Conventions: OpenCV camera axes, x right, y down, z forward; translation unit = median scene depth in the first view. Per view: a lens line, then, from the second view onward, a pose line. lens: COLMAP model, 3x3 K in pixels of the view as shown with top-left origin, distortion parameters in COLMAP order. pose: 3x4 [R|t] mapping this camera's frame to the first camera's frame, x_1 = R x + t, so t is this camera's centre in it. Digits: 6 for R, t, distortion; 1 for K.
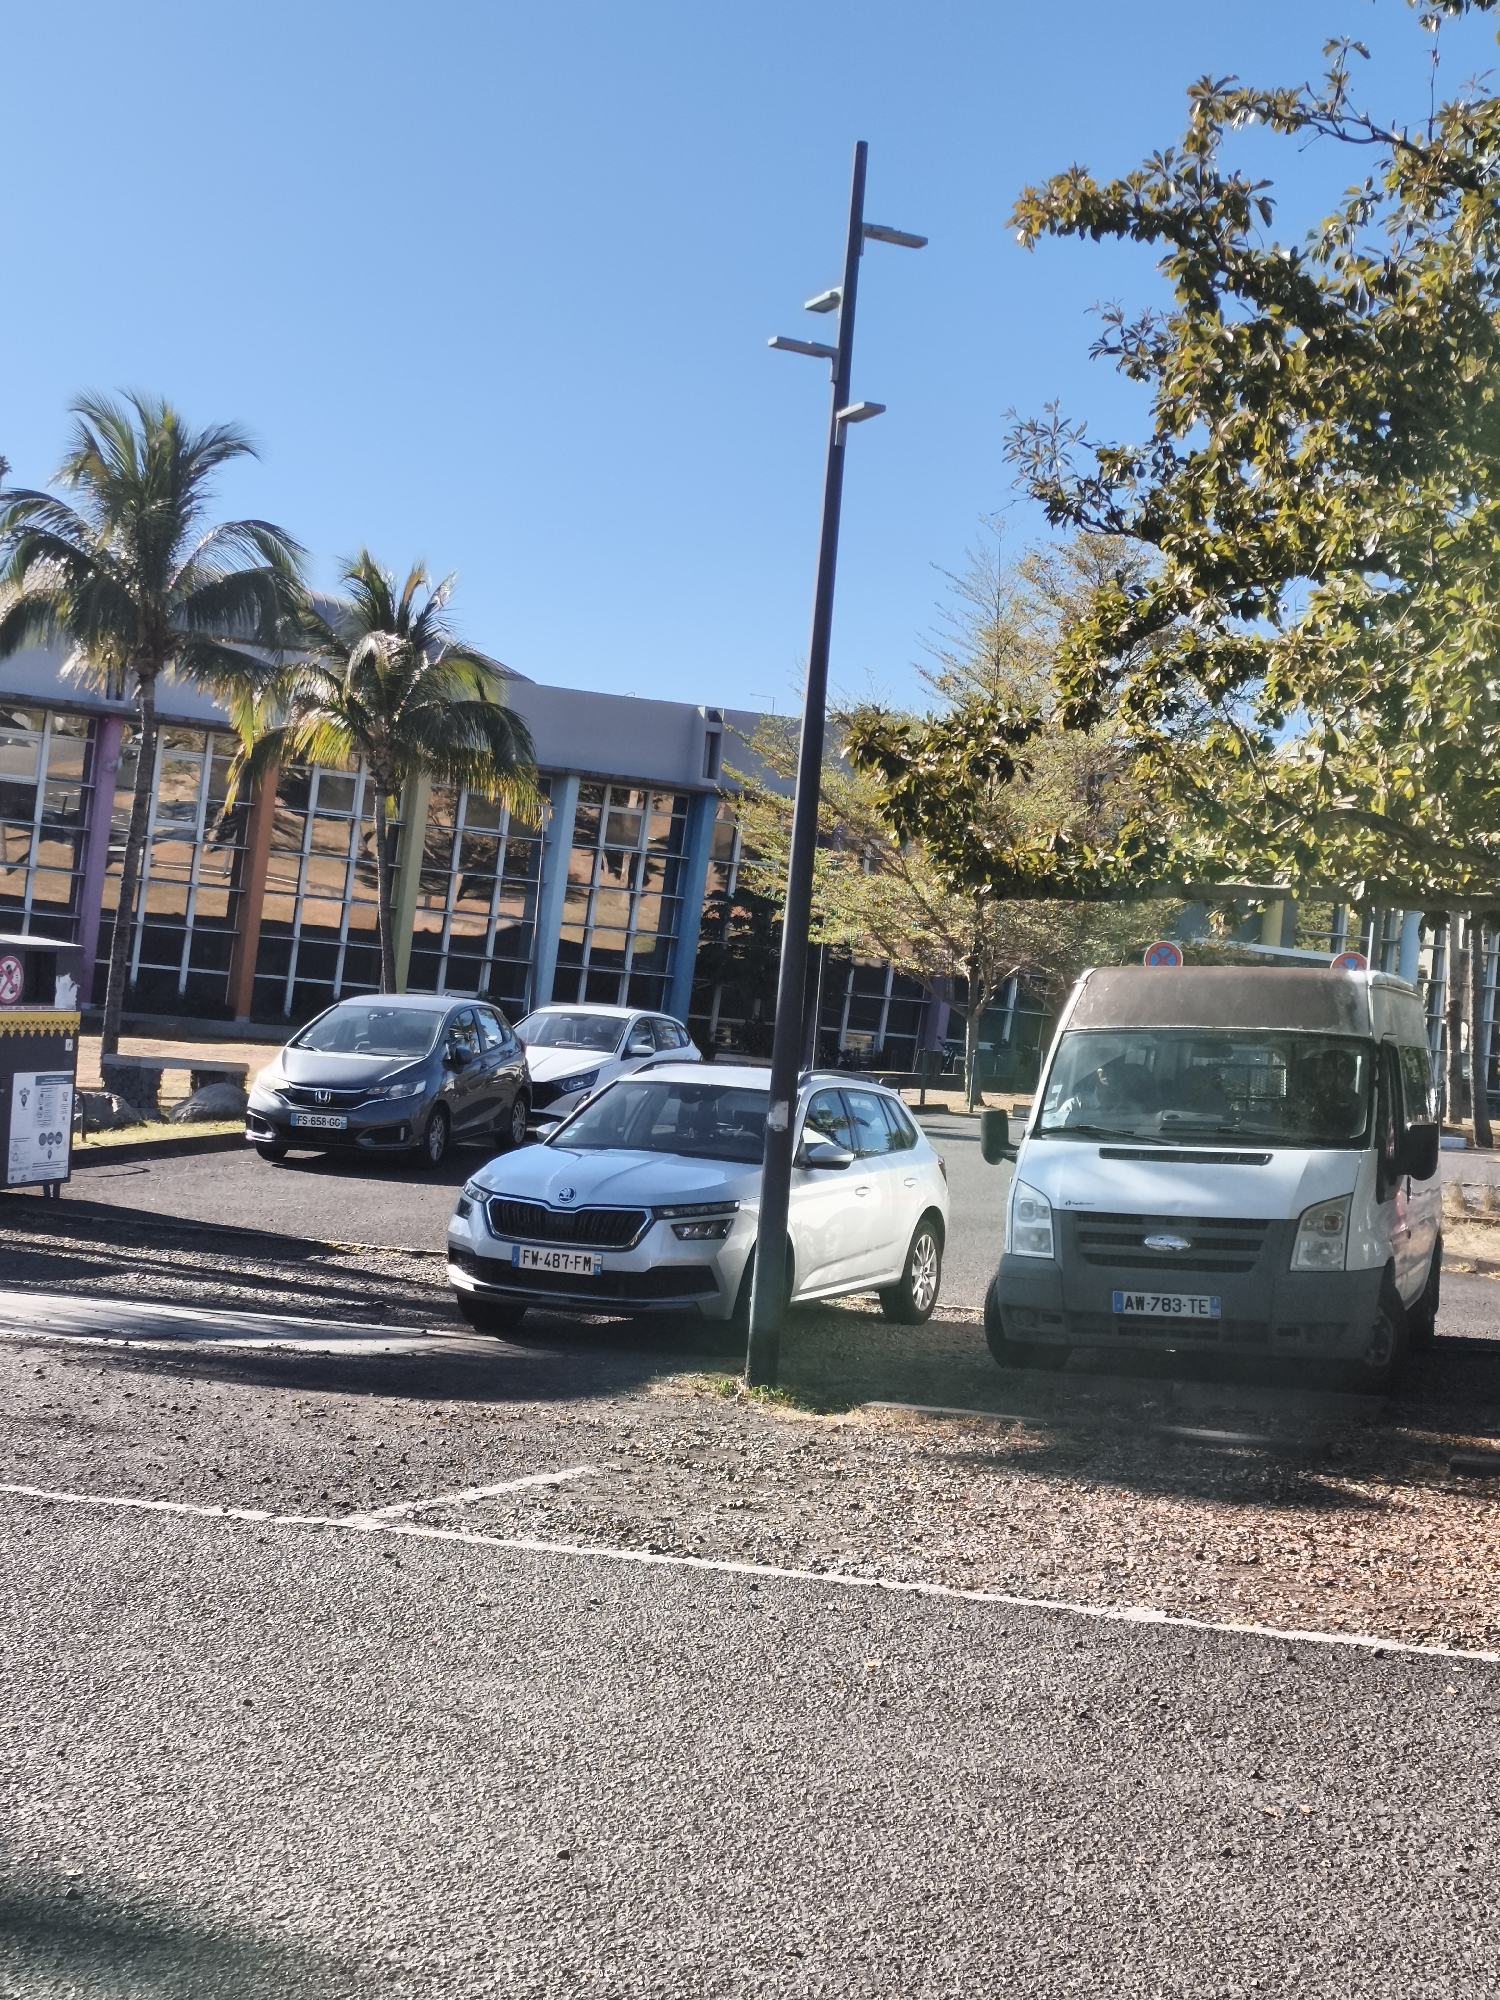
lens RADIAL K [[2796.3, 0, 750.9], [0, 2796.3, 1010.0], [0, 0, 1]] dist [0.101674, 0.000000]
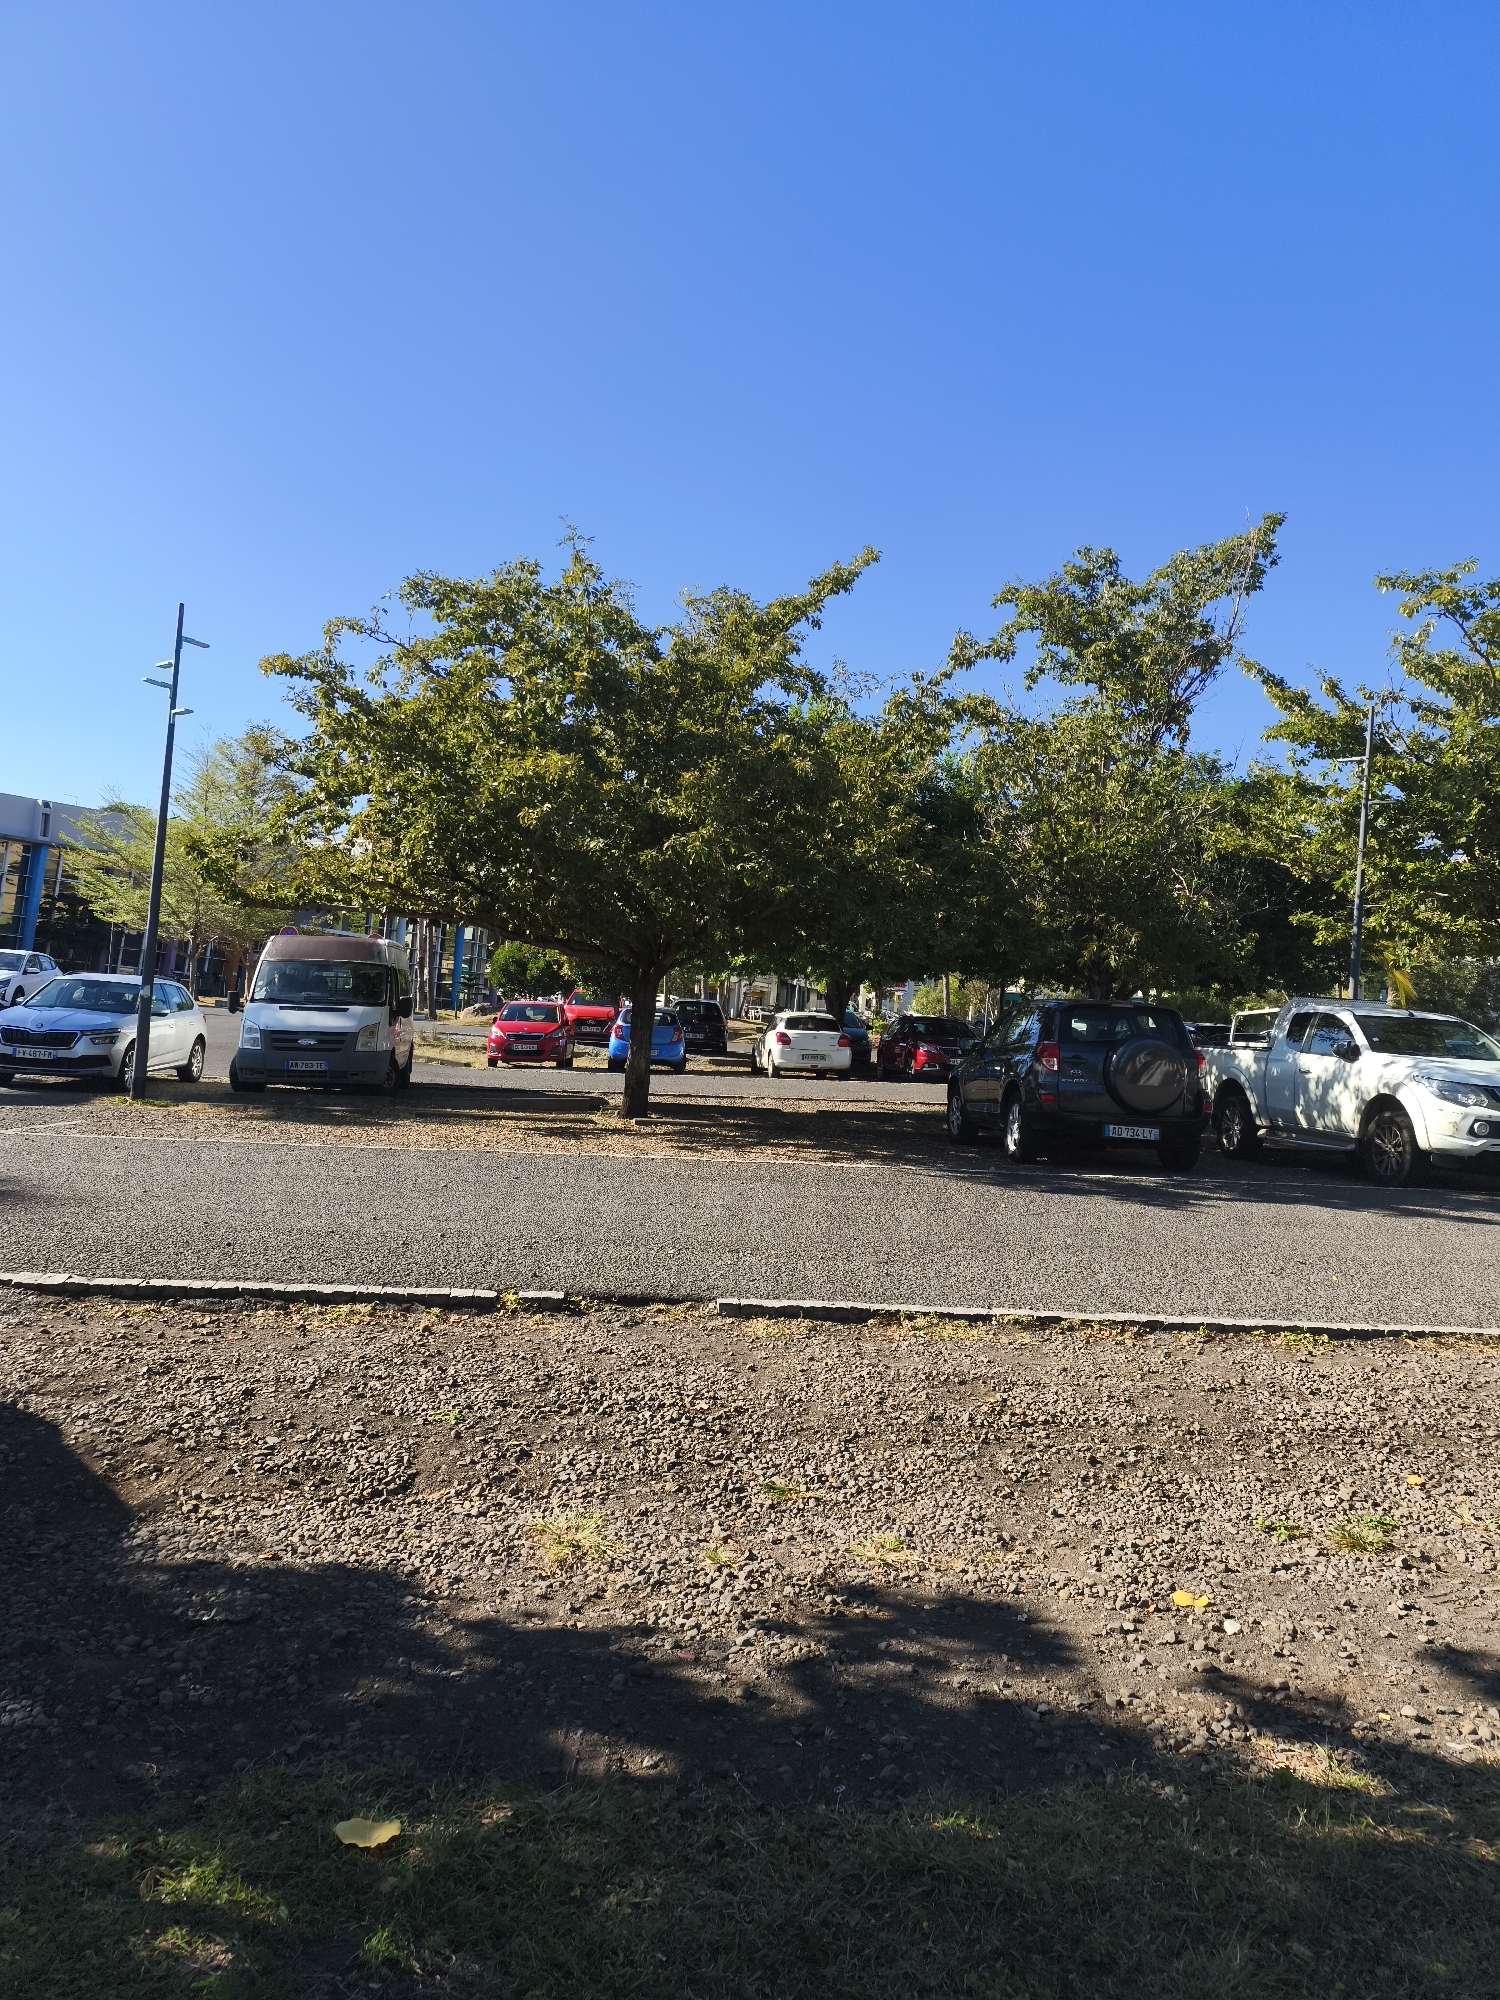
lens RADIAL K [[1329.7, 0, 755.8], [0, 1329.7, 1006.0], [0, 0, 1]] dist [0.028648, 0.001357]
pose [[0.882067, 0.000677, 0.471124, -0.067253], [-0.015746, 0.999483, 0.028045, 0.008465], [-0.470861, -0.032156, 0.881621, -0.283705]]
